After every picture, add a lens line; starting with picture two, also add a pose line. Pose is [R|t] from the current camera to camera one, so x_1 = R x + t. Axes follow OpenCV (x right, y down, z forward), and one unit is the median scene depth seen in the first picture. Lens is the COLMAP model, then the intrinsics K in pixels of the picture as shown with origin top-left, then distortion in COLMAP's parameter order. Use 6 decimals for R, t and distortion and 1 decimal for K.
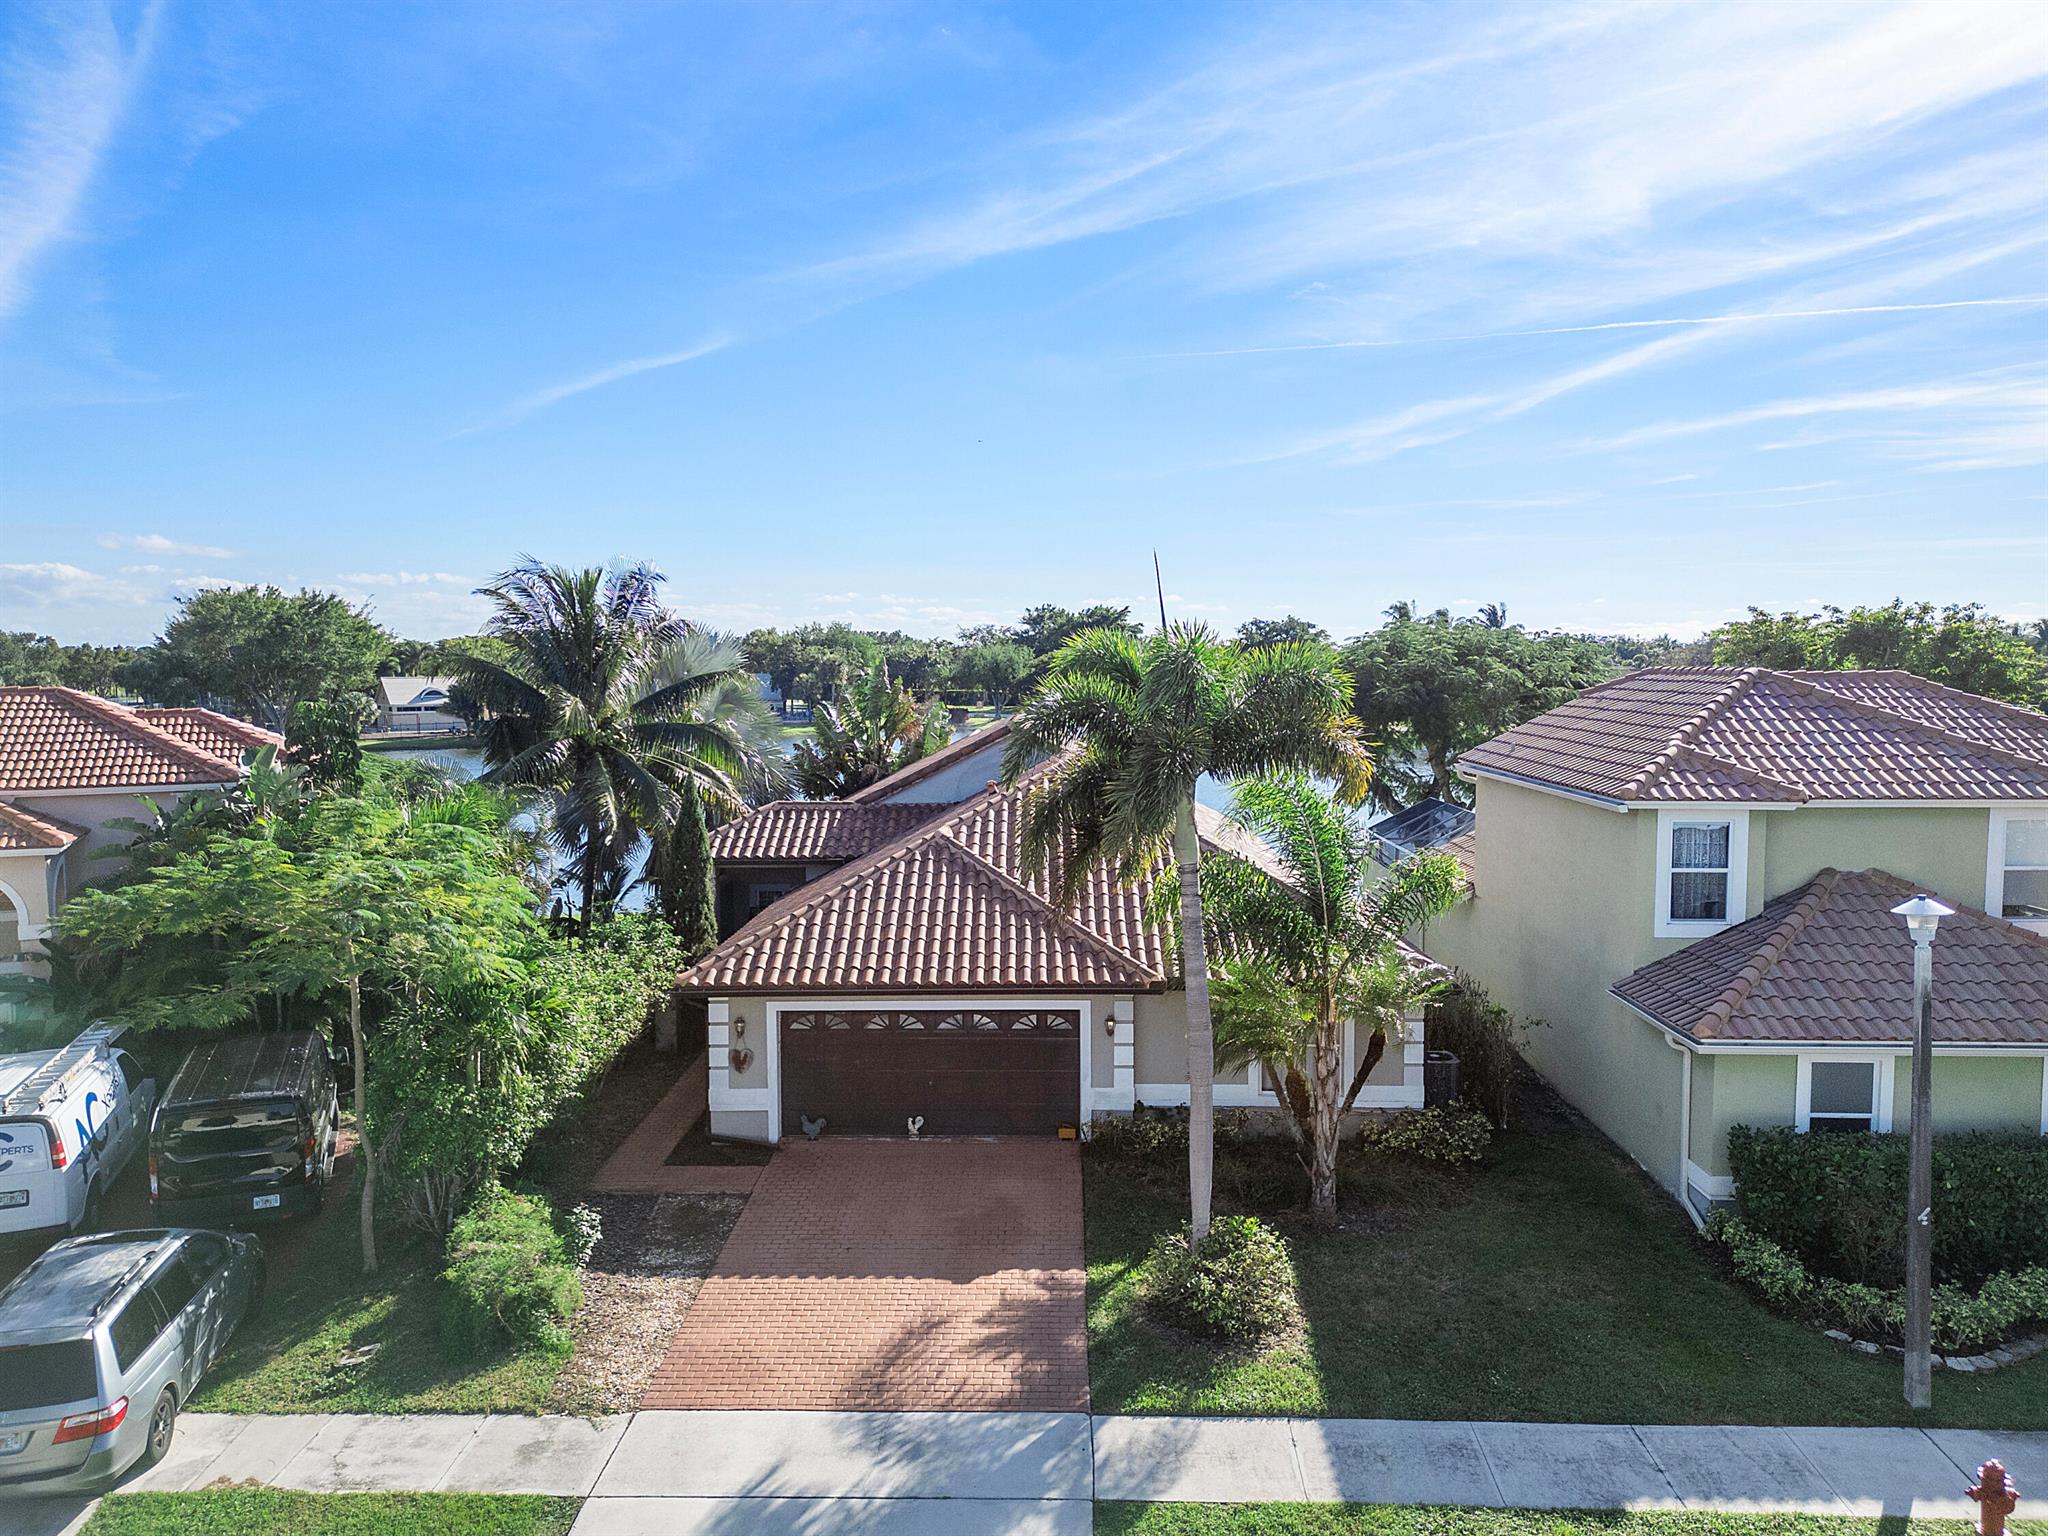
lens RADIAL K [[1440.5, 0, 1024.0], [0, 1440.5, 768.0], [0, 0, 1]] dist [0.093902, -0.099163]
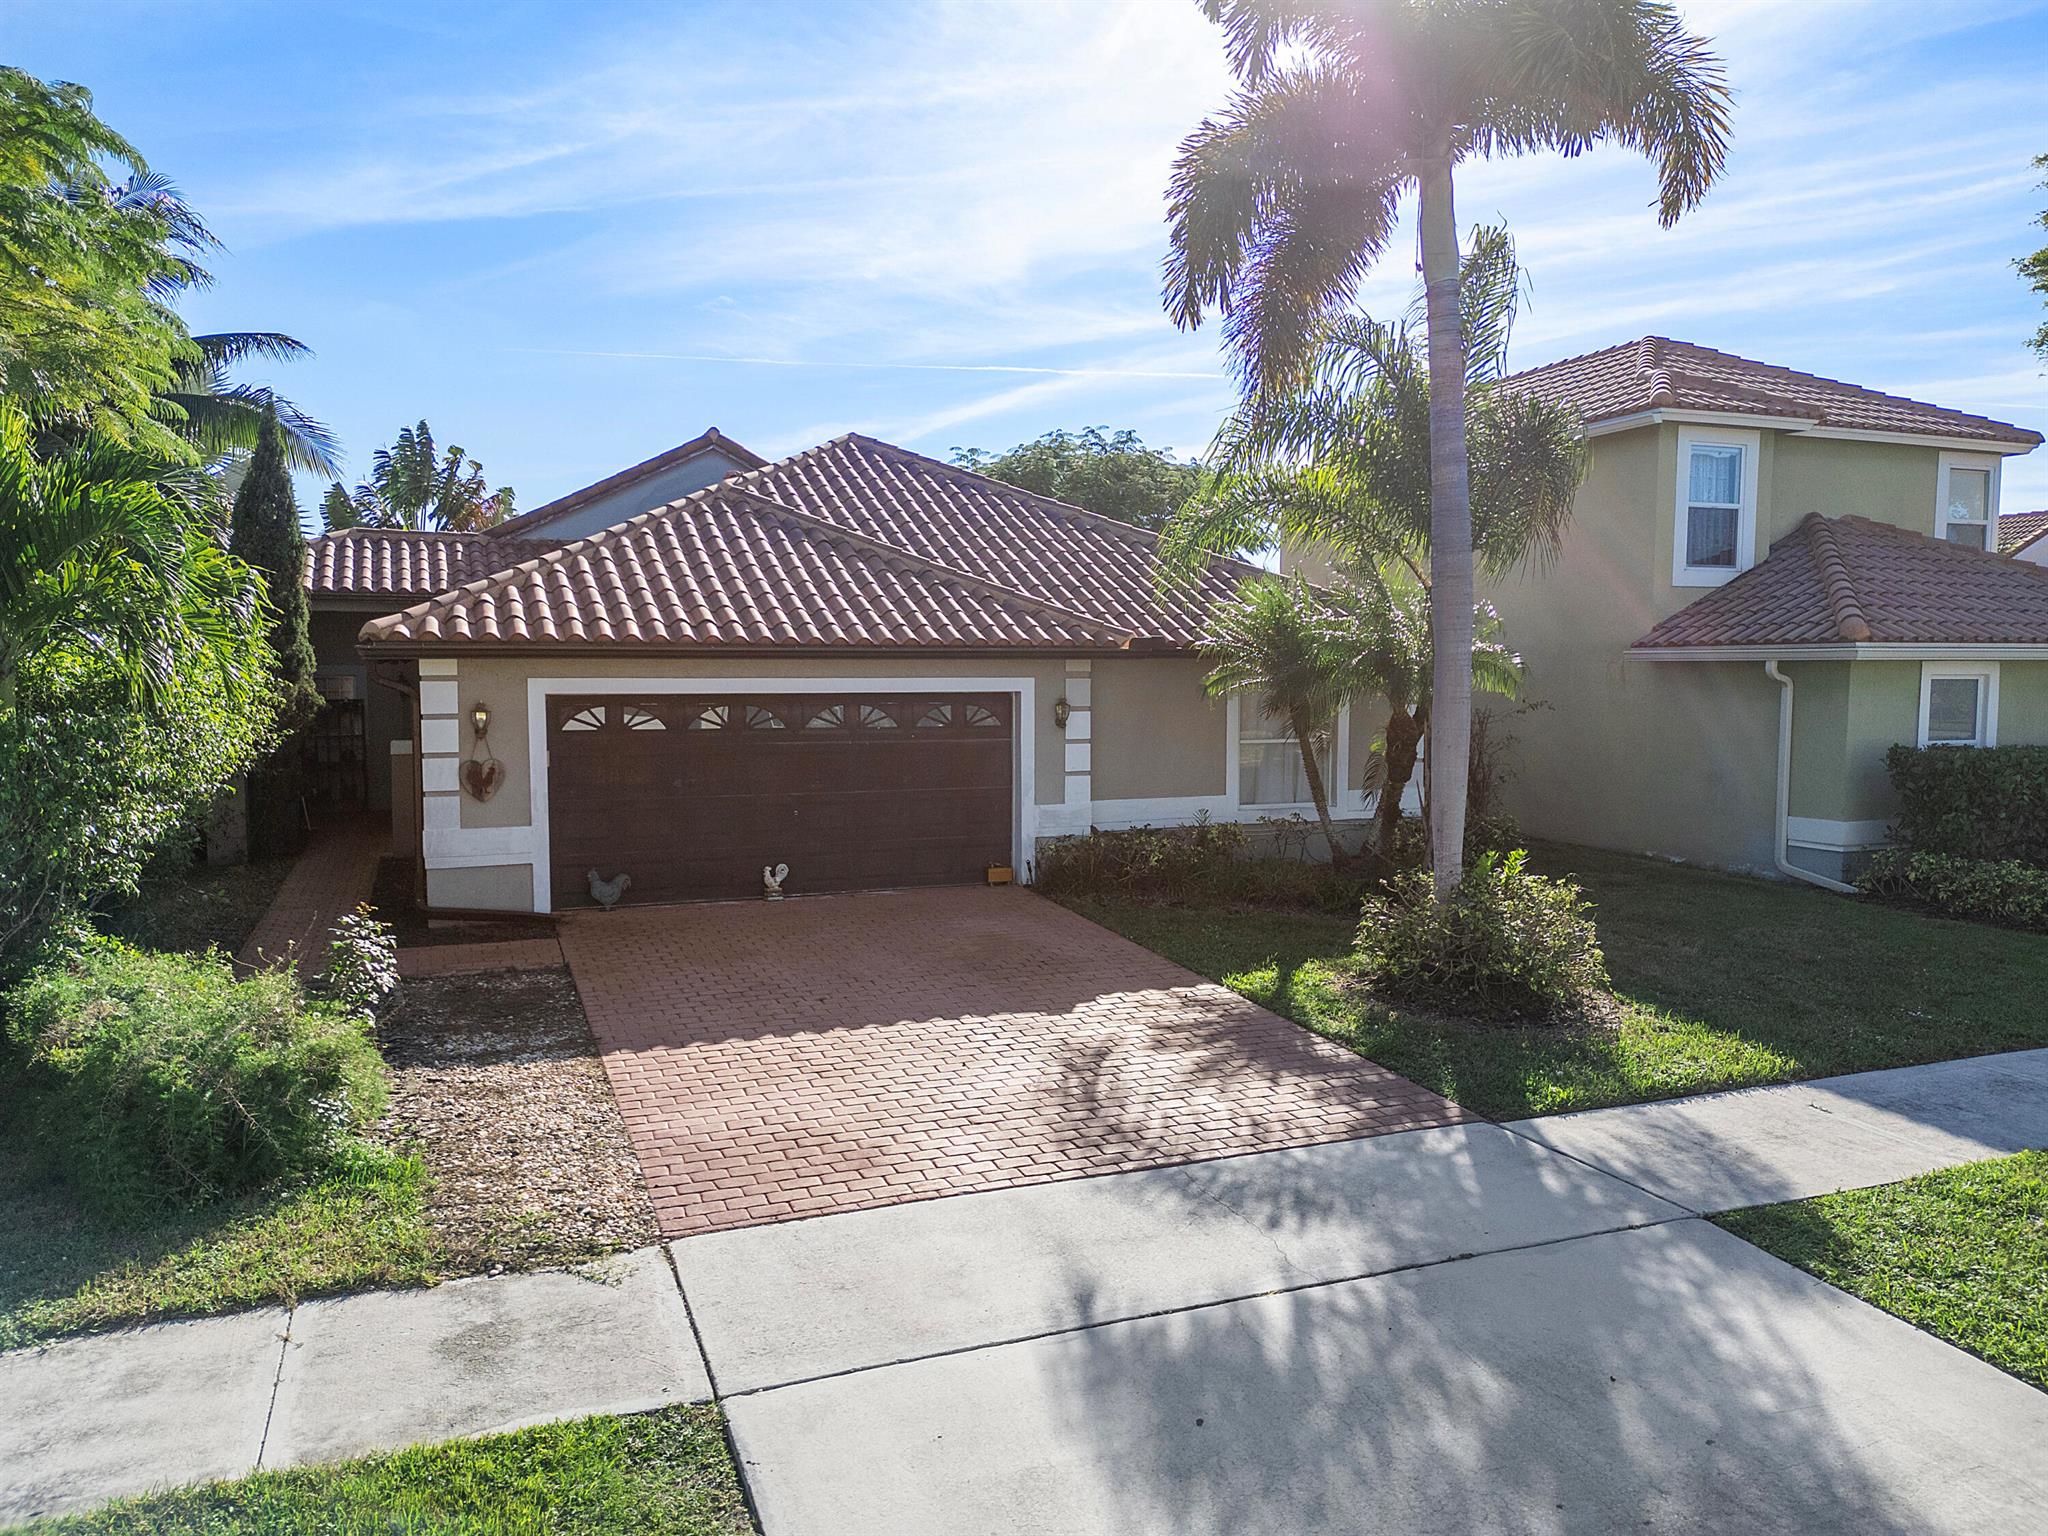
lens RADIAL K [[1434.9, 0, 1026.2], [0, 1434.9, 774.7], [0, 0, 1]] dist [0.085183, -0.081901]
pose [[0.914960, -0.022854, 0.402896, -0.250635], [0.023878, 0.999712, 0.002481, 0.221716], [-0.402837, 0.007350, 0.915242, 0.410096]]
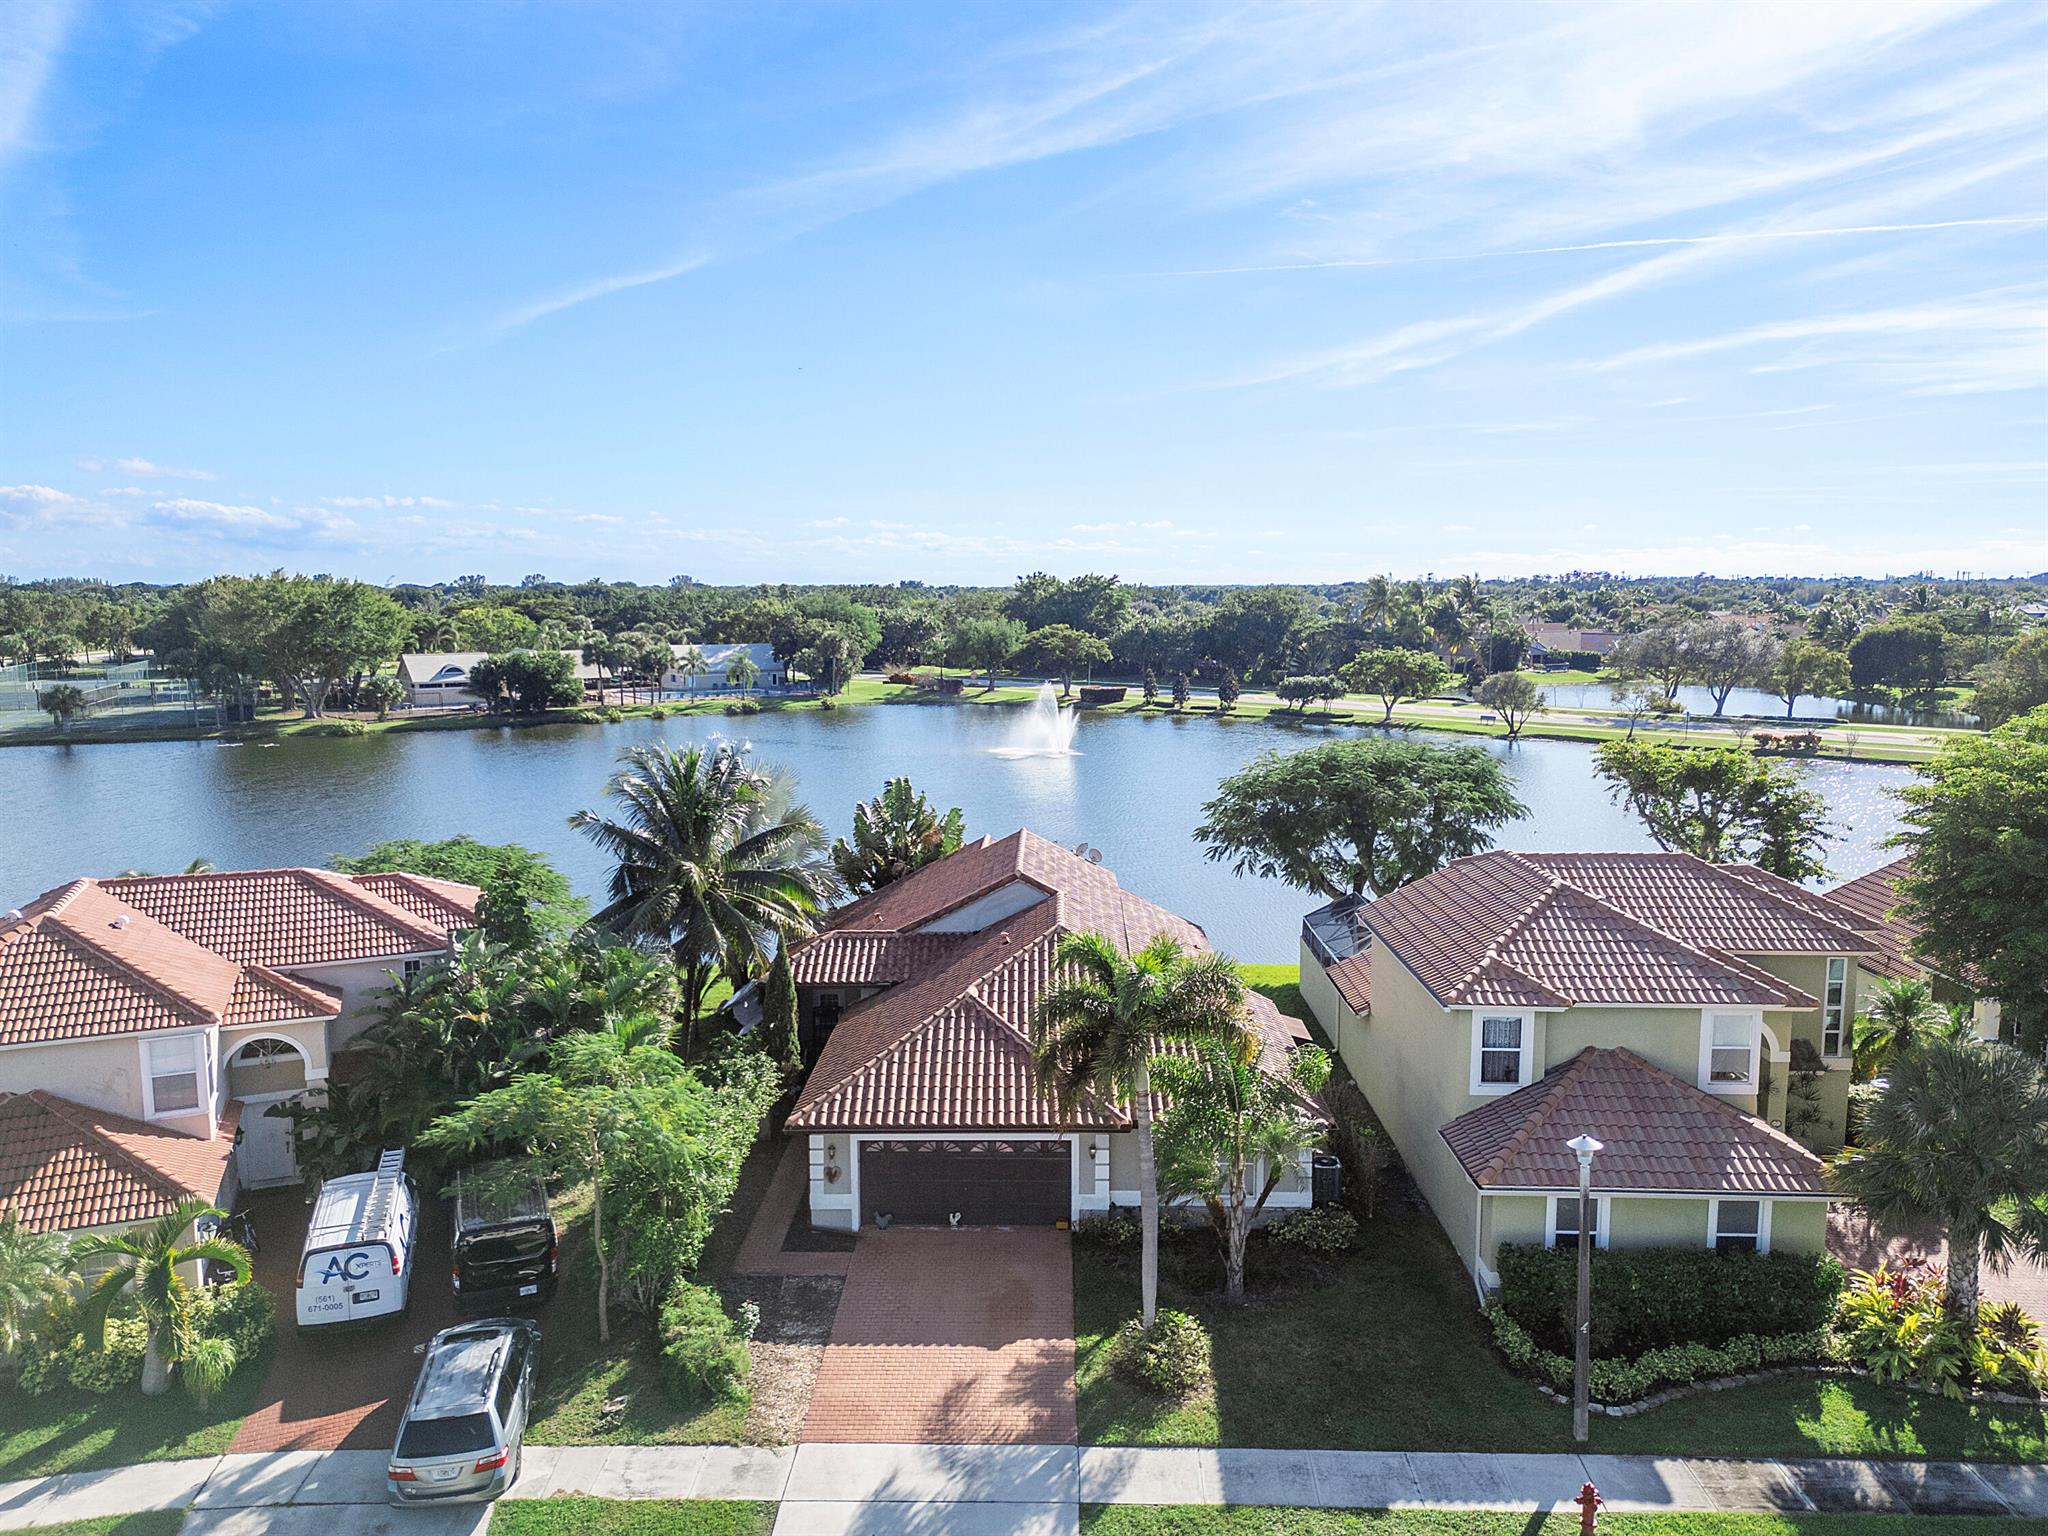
lens RADIAL K [[1434.9, 0, 1026.2], [0, 1434.9, 774.7], [0, 0, 1]] dist [0.085183, -0.081901]
pose [[0.999961, 0.001182, 0.008731, -0.019882], [-0.001646, 0.998573, 0.053376, -0.288721], [-0.008655, -0.053388, 0.998536, -0.428229]]
